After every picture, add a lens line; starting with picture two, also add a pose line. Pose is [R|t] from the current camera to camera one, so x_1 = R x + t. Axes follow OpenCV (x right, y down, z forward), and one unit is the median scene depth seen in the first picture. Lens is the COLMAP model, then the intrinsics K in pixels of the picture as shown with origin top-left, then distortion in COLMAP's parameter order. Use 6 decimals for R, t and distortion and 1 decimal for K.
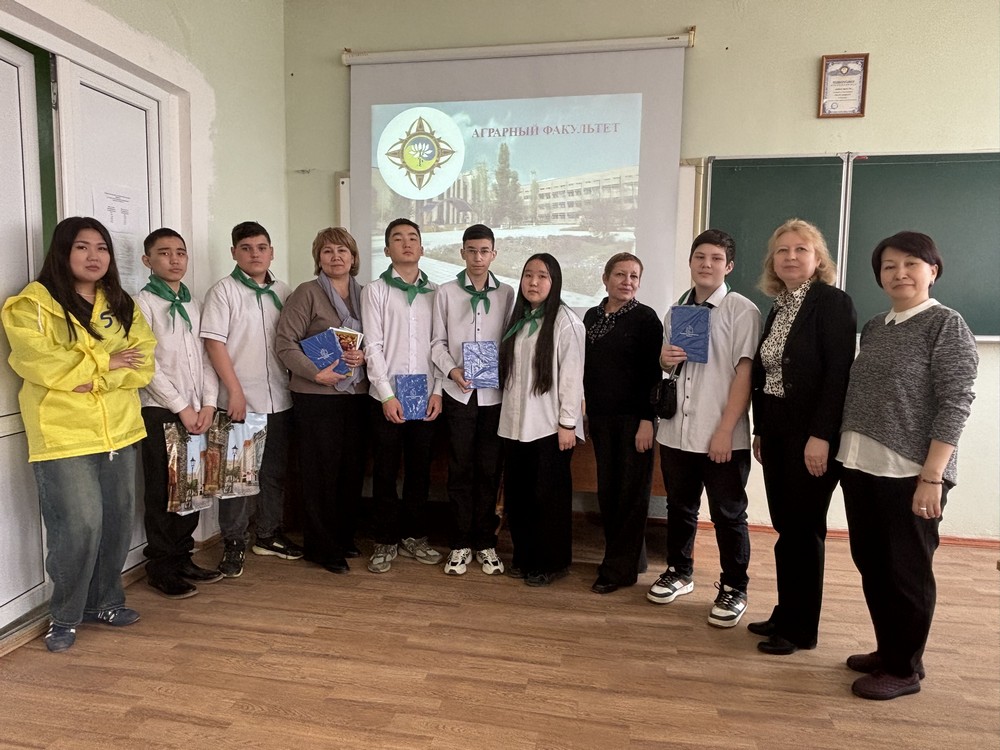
lens RADIAL K [[676.9, 0, 500.0], [0, 676.9, 375.0], [0, 0, 1]] dist [0.000358, -0.003081]
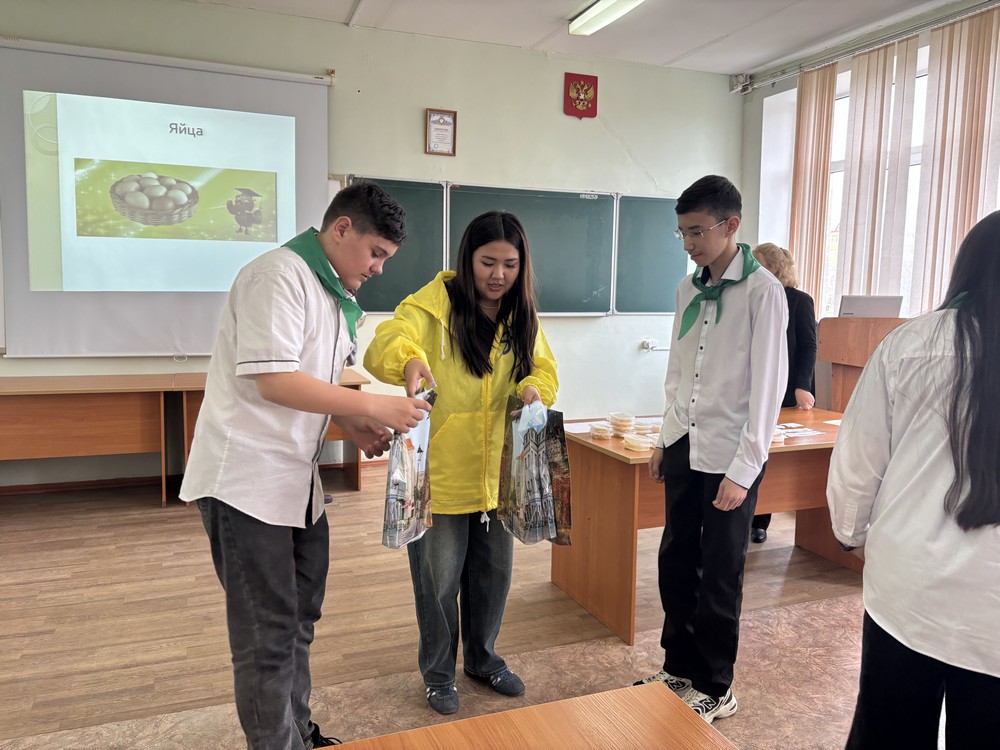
lens RADIAL K [[769.7, 0, 500.0], [0, 769.7, 375.0], [0, 0, 1]] dist [0.065450, -0.051430]
pose [[0.844171, -0.058375, 0.532886, -0.259884], [0.045400, 0.998267, 0.037436, 0.011694], [-0.534148, -0.007410, 0.845359, -0.398647]]
